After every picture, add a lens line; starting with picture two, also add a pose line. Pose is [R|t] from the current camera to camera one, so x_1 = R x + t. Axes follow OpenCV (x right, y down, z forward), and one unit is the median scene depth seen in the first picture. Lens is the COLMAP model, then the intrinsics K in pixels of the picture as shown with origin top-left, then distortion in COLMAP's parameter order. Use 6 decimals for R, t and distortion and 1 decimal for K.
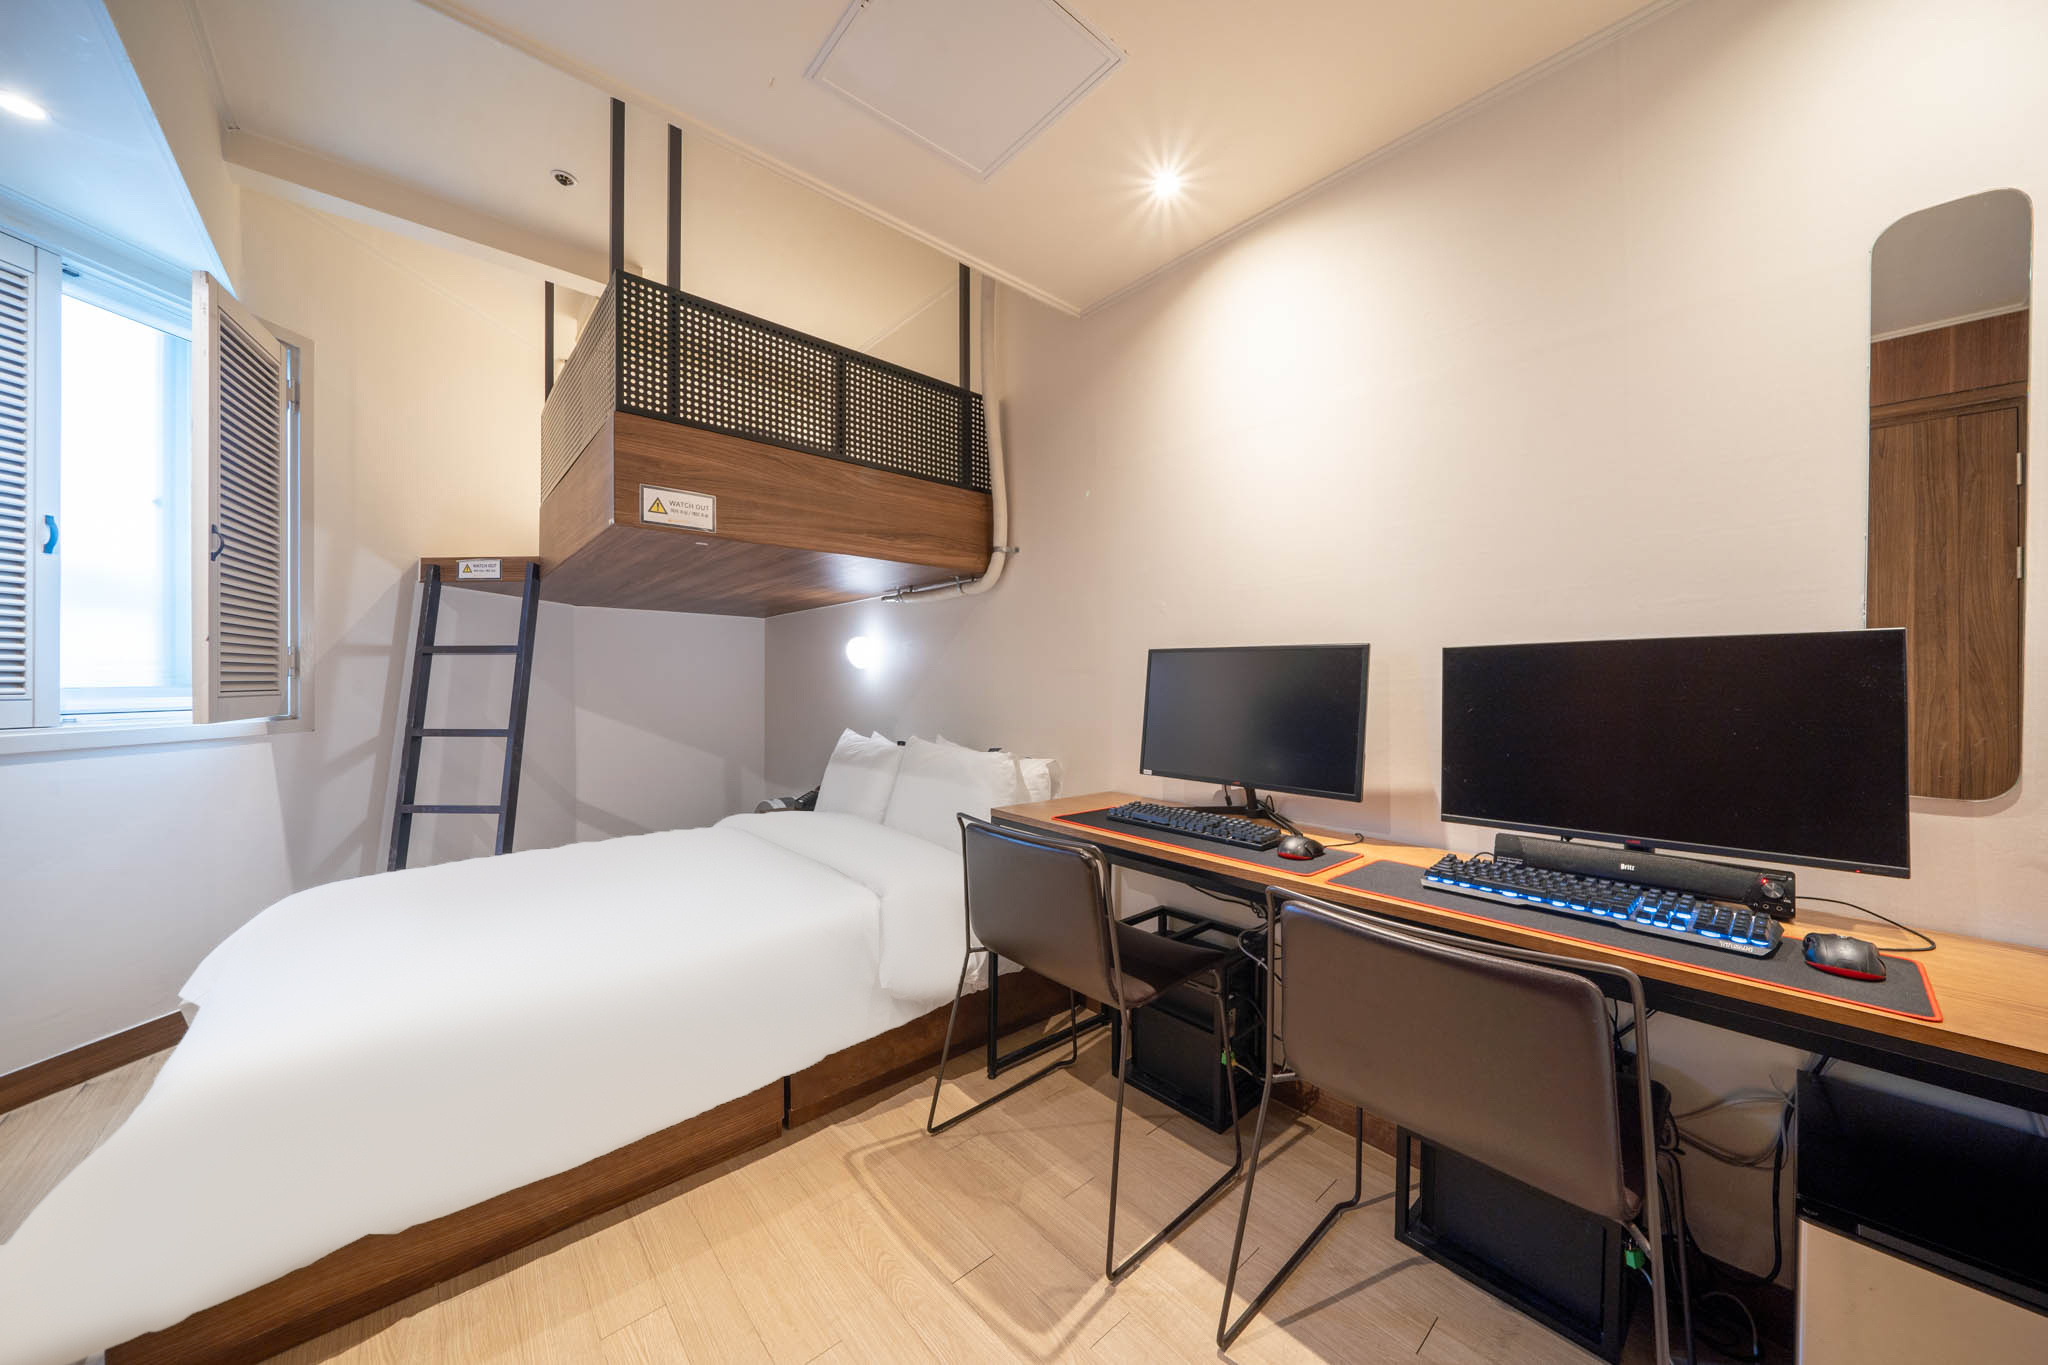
lens RADIAL K [[700.1, 0, 1024.0], [0, 700.1, 682.5], [0, 0, 1]] dist [0.000380, -0.000044]
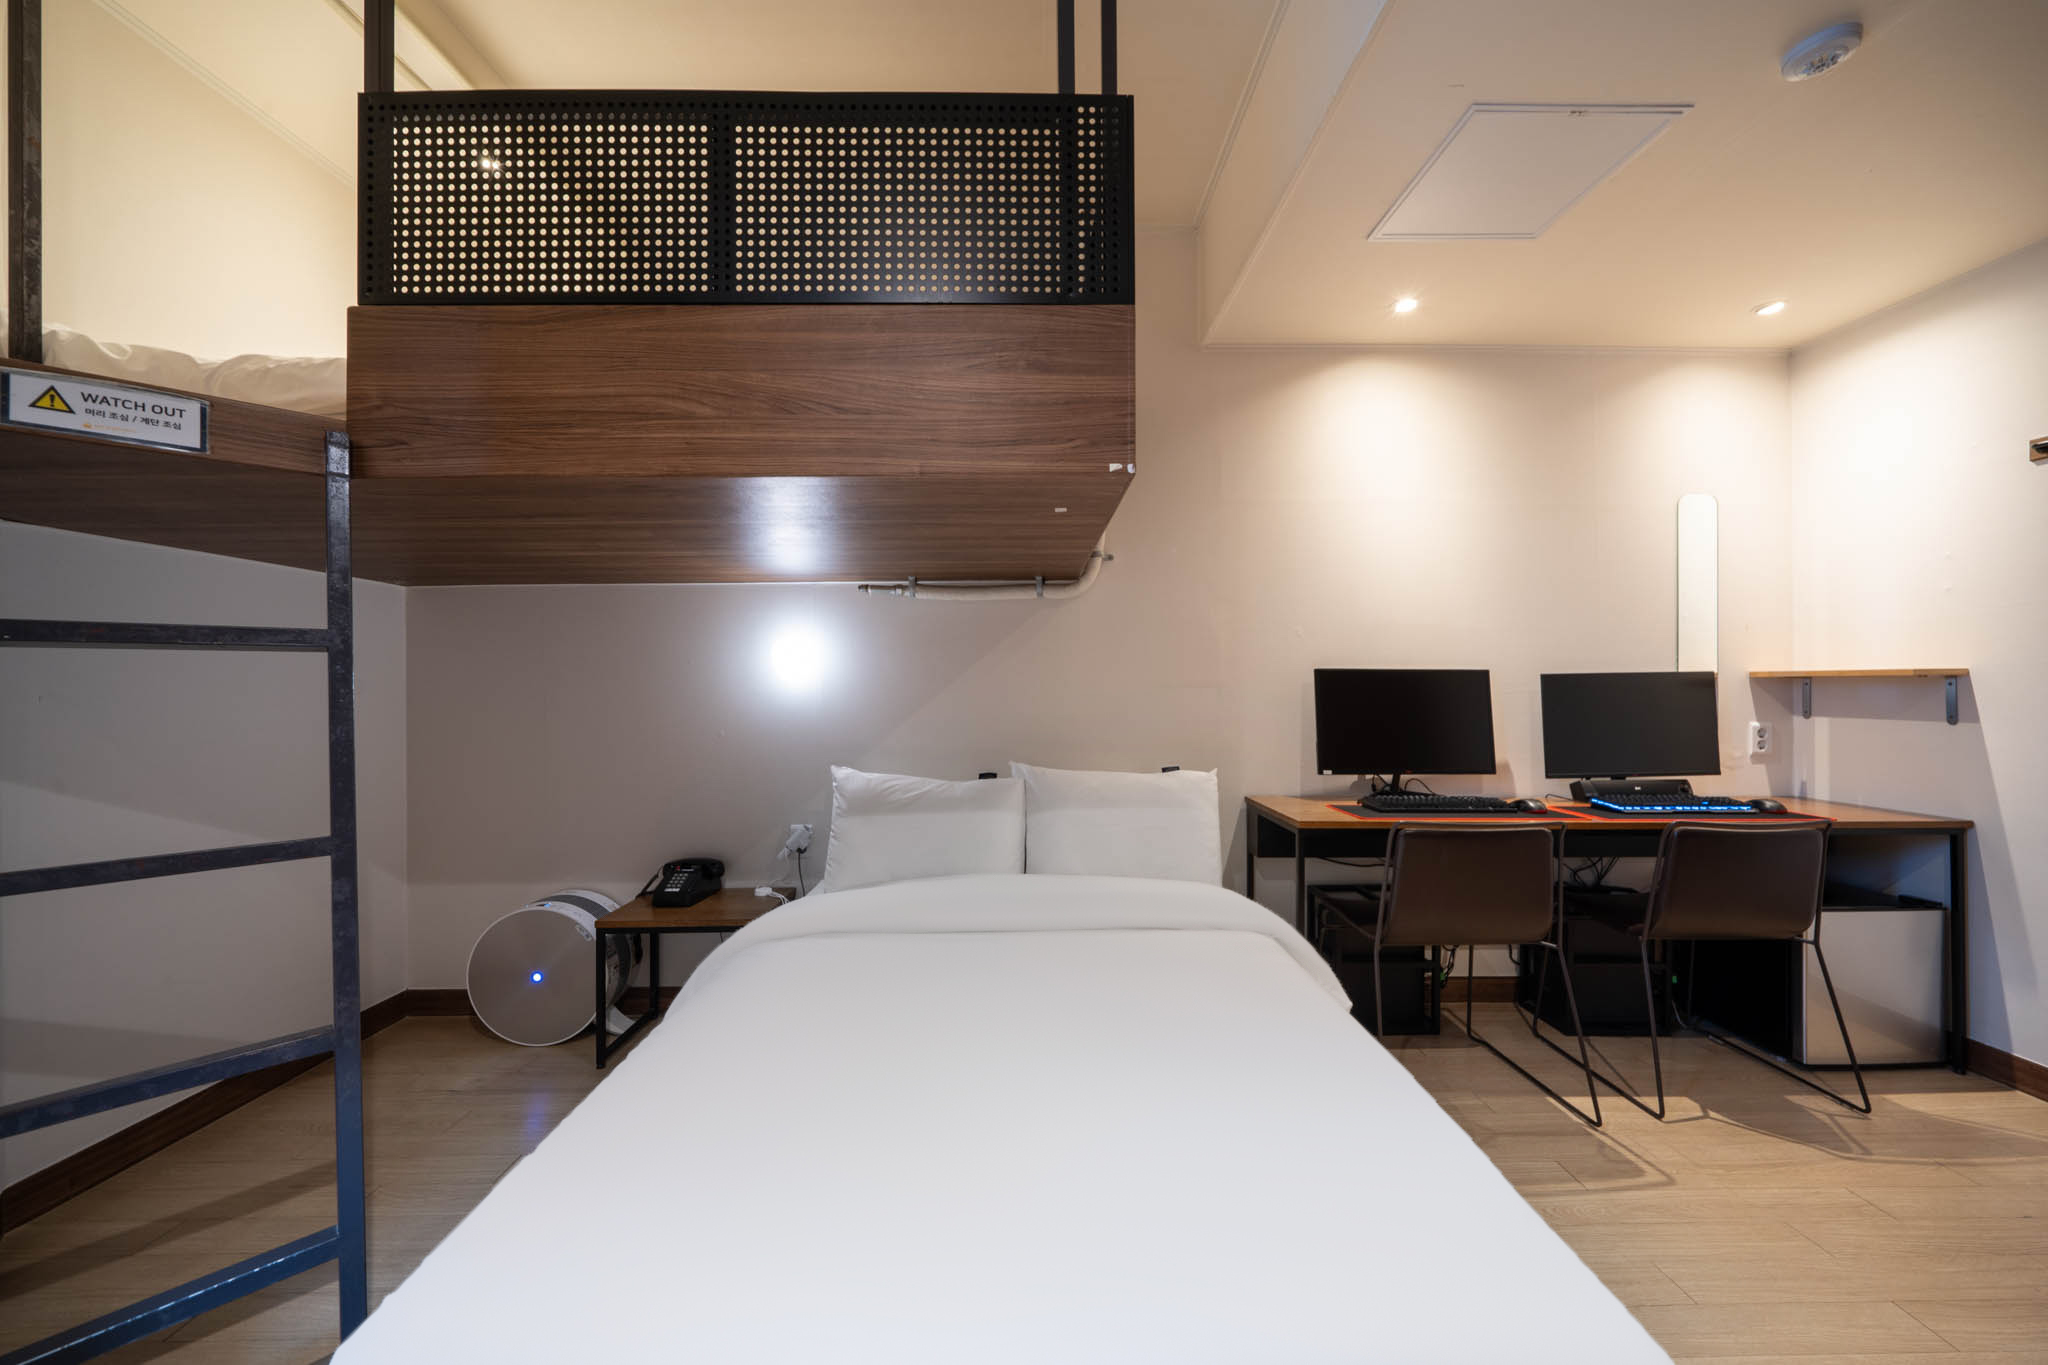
lens RADIAL K [[740.4, 0, 1024.0], [0, 740.4, 682.5], [0, 0, 1]] dist [0.000225, -0.000086]
pose [[0.650633, -0.002415, 0.759389, -1.325581], [0.006222, 0.999978, -0.002151, -0.031118], [-0.759367, 0.006124, 0.650634, 0.685678]]
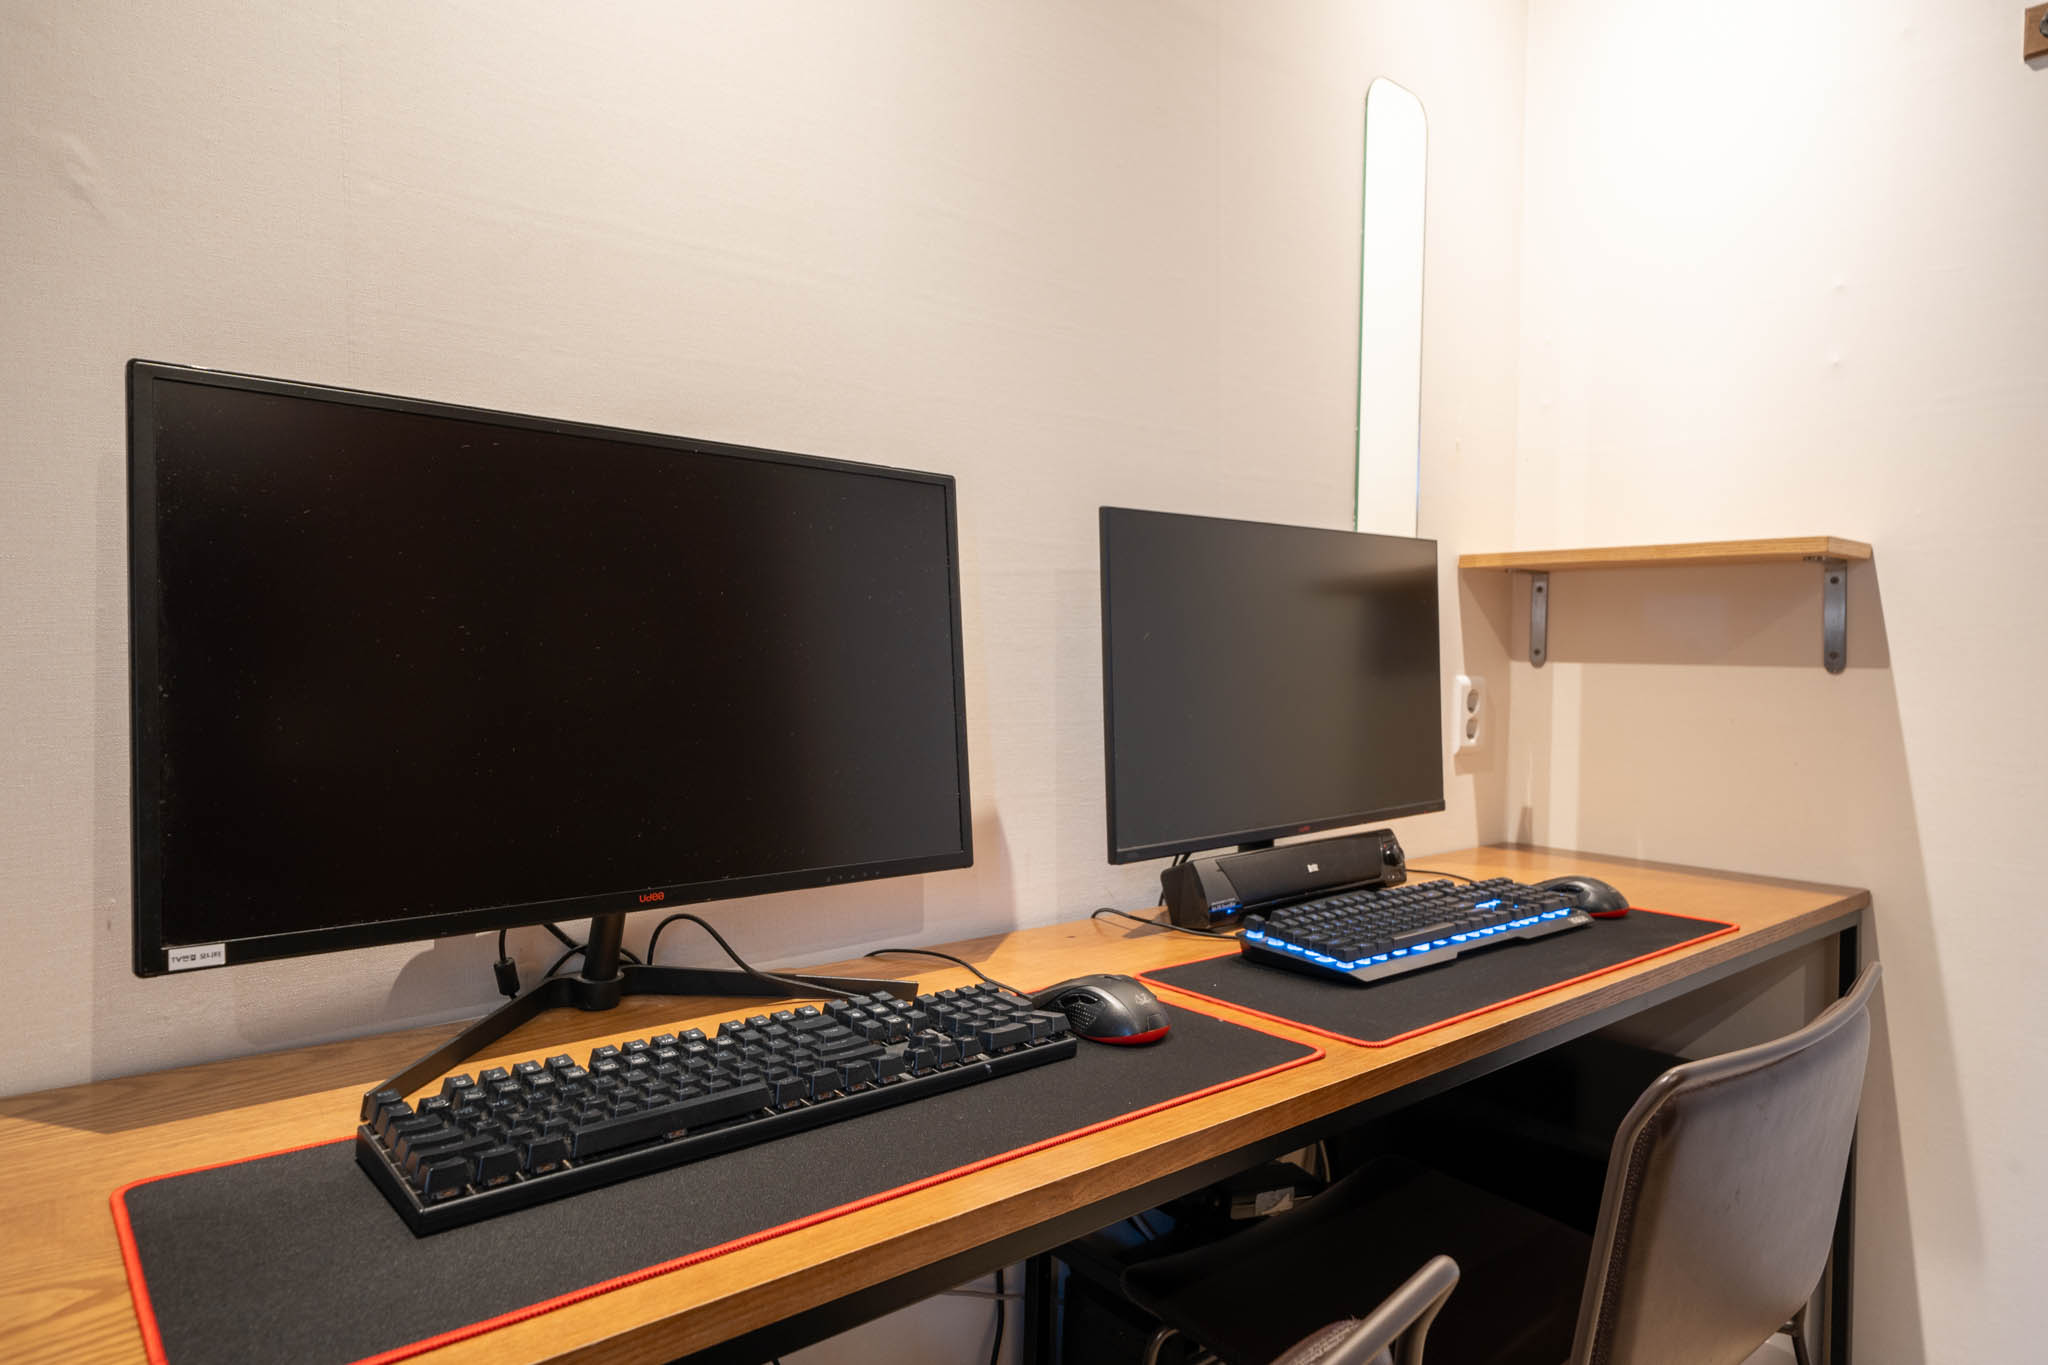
lens RADIAL K [[1254.3, 0, 1024.0], [0, 1254.3, 682.5], [0, 0, 1]] dist [-0.071494, 0.000394]
pose [[0.014327, -0.035777, 0.999257, -0.215383], [-0.016221, 0.999220, 0.036008, 0.034894], [-0.999766, -0.016725, 0.013735, 0.903526]]
